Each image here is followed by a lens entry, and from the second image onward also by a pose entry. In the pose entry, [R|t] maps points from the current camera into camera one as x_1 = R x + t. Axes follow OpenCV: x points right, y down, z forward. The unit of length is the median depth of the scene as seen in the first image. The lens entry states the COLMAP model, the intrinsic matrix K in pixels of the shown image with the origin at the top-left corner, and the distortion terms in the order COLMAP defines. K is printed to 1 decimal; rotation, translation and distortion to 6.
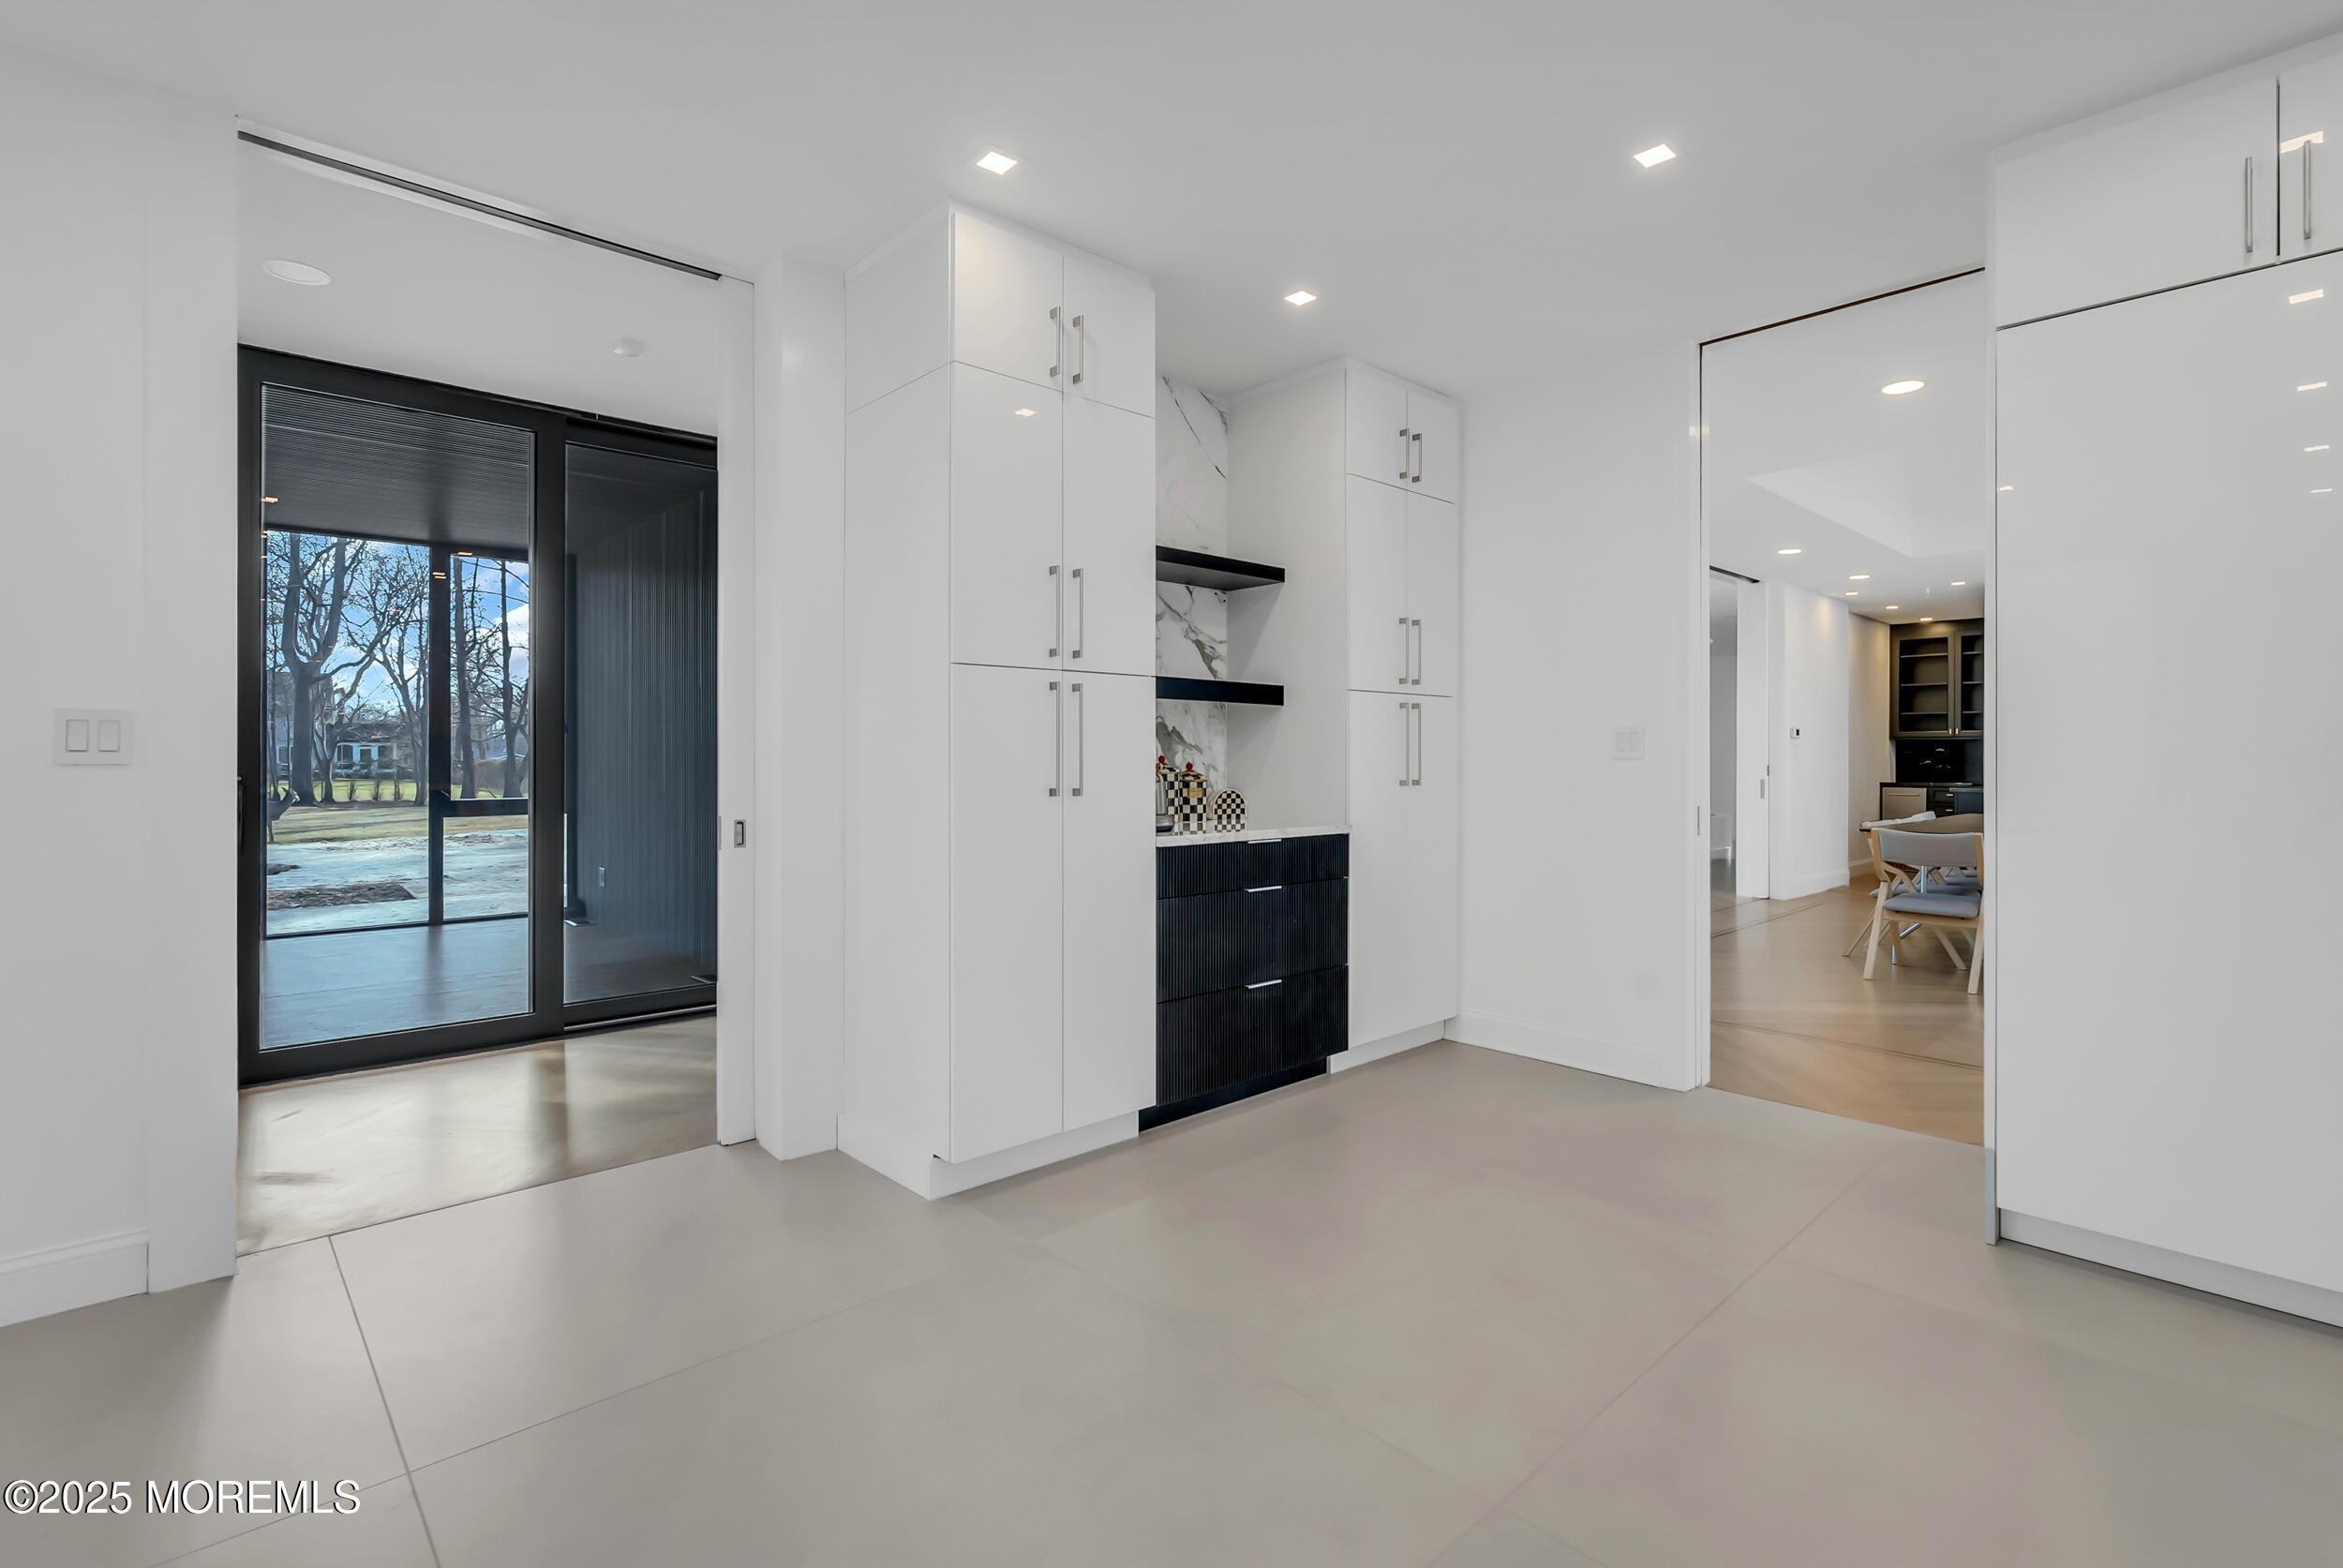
lens RADIAL K [[1067.5, 0, 1167.7], [0, 1067.5, 760.8], [0, 0, 1]] dist [-0.000676, 0.000051]
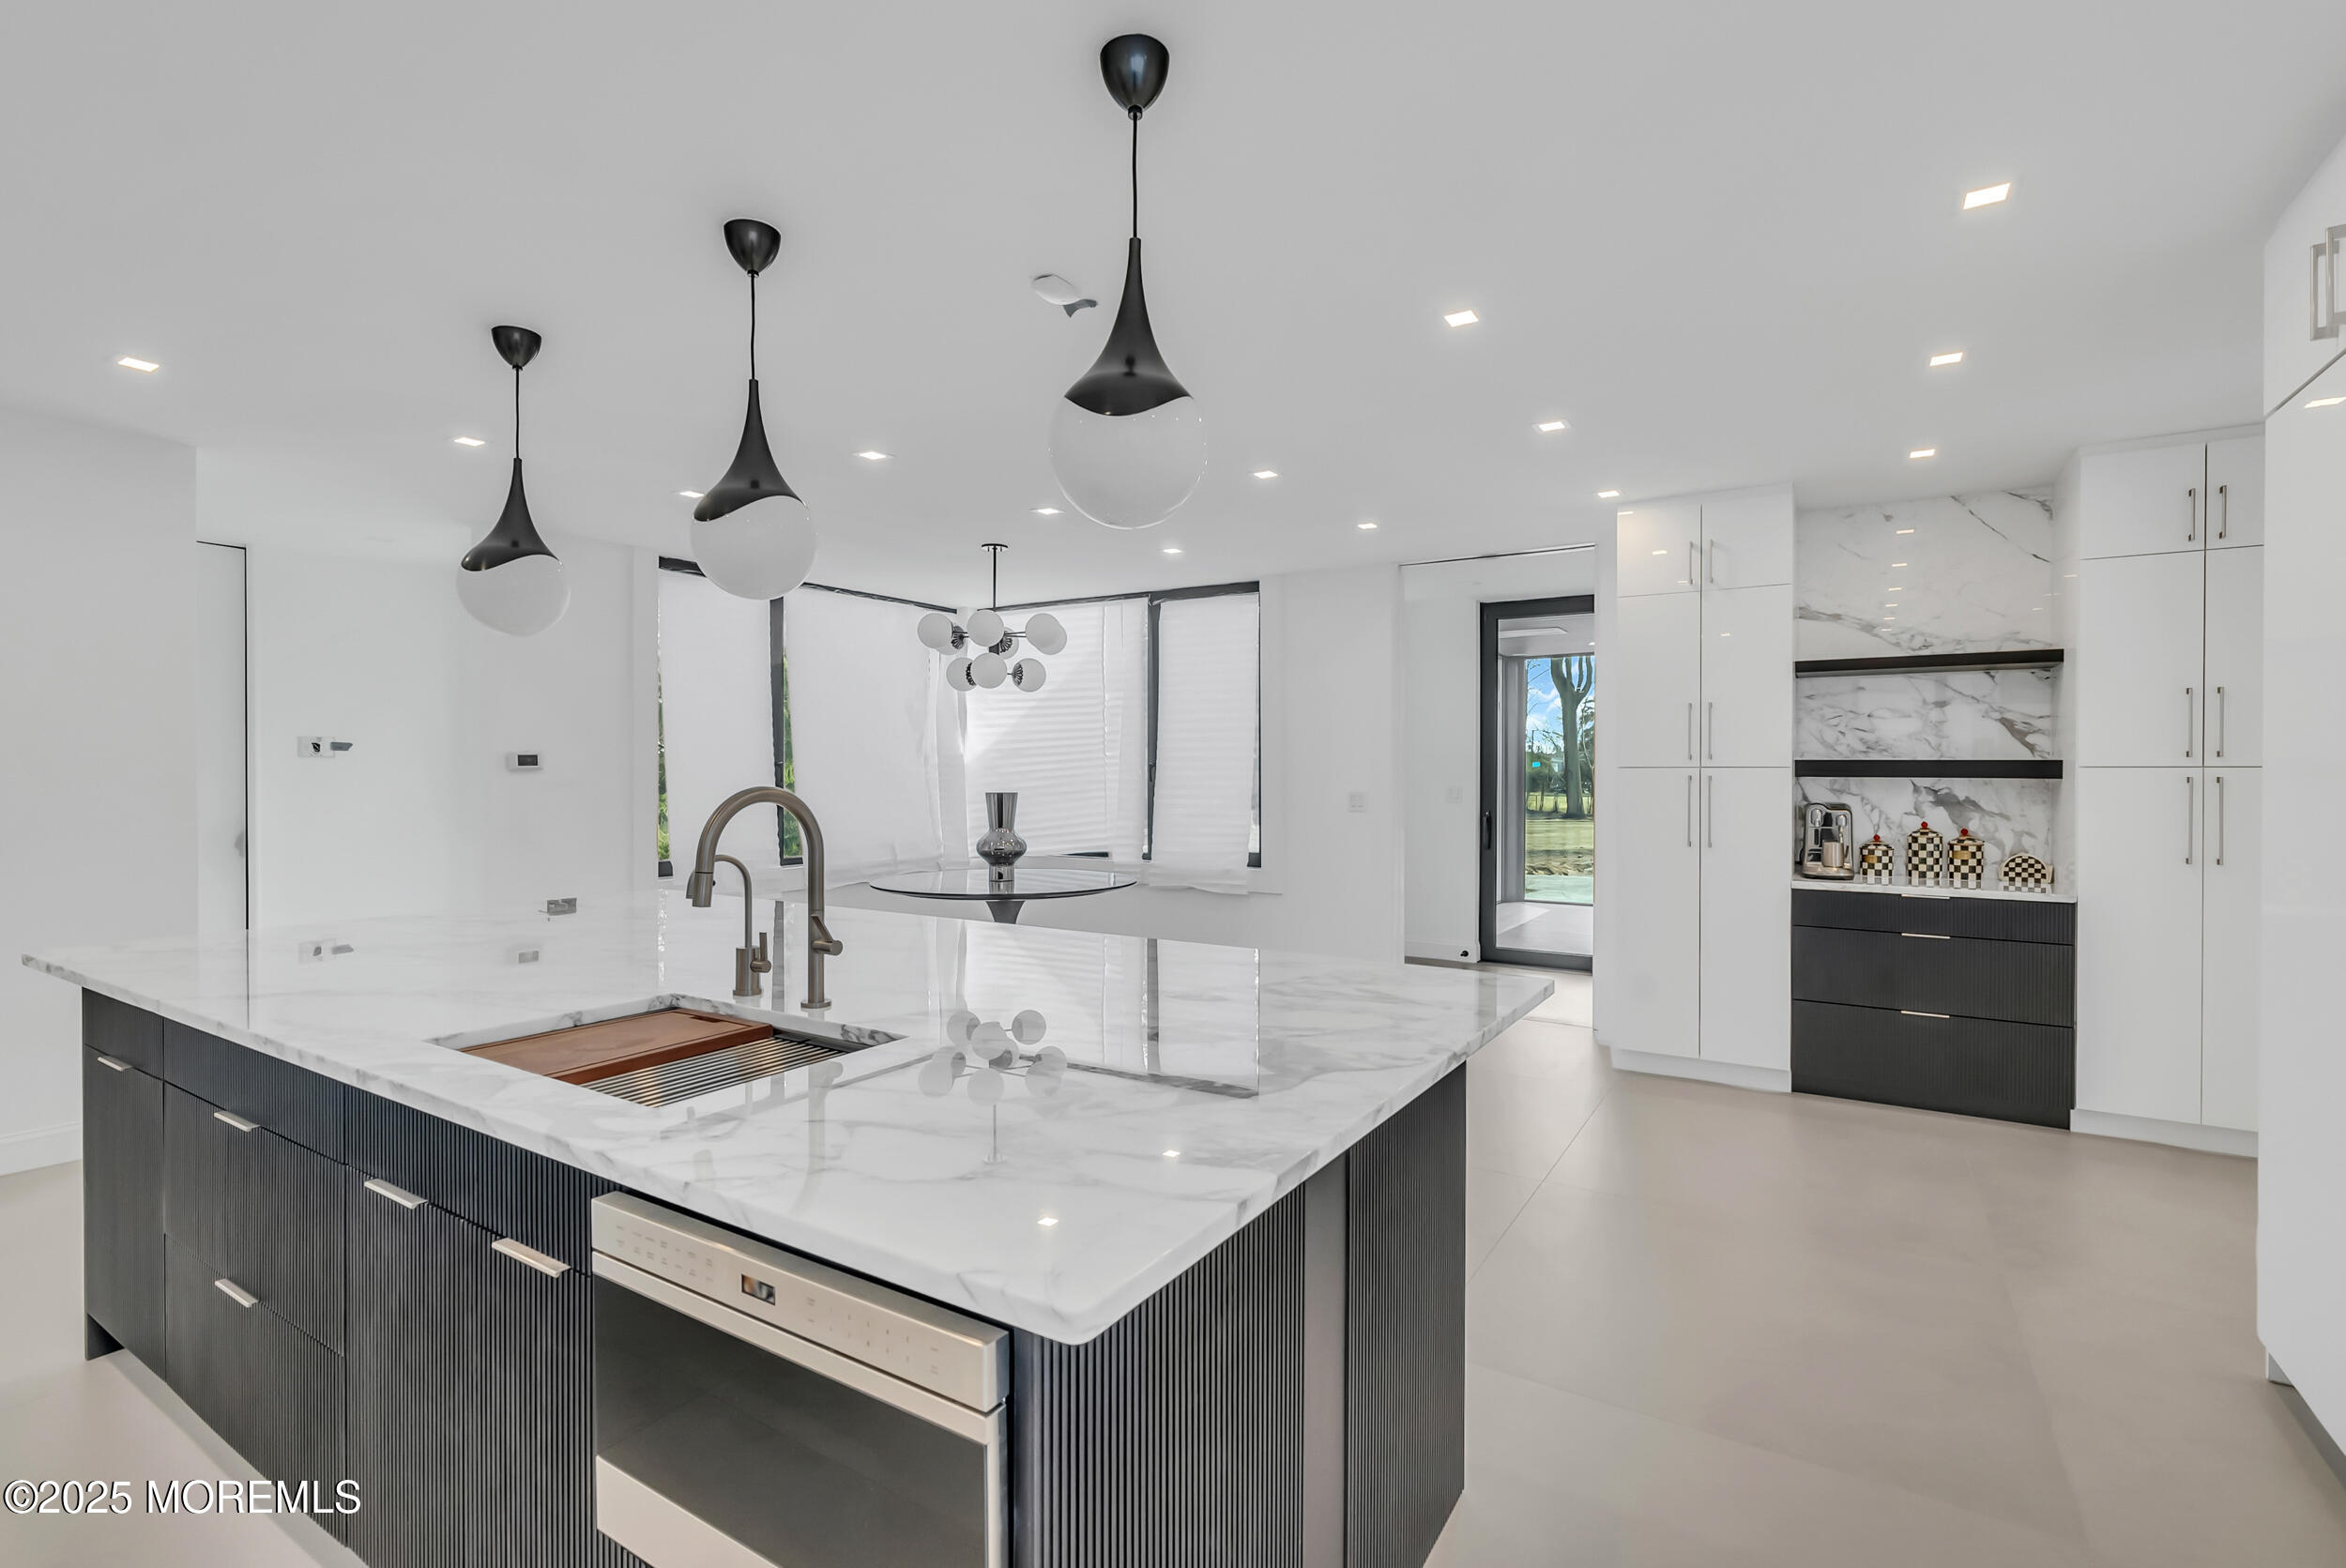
lens RADIAL K [[1045.2, 0, 1173.0], [0, 1045.2, 784.0], [0, 0, 1]] dist [0.000003, 0.000117]
pose [[0.252153, 0.003022, -0.967683, 0.892360], [-0.002068, 0.999995, 0.002584, -0.047477], [0.967685, 0.001350, 0.252158, -0.113210]]
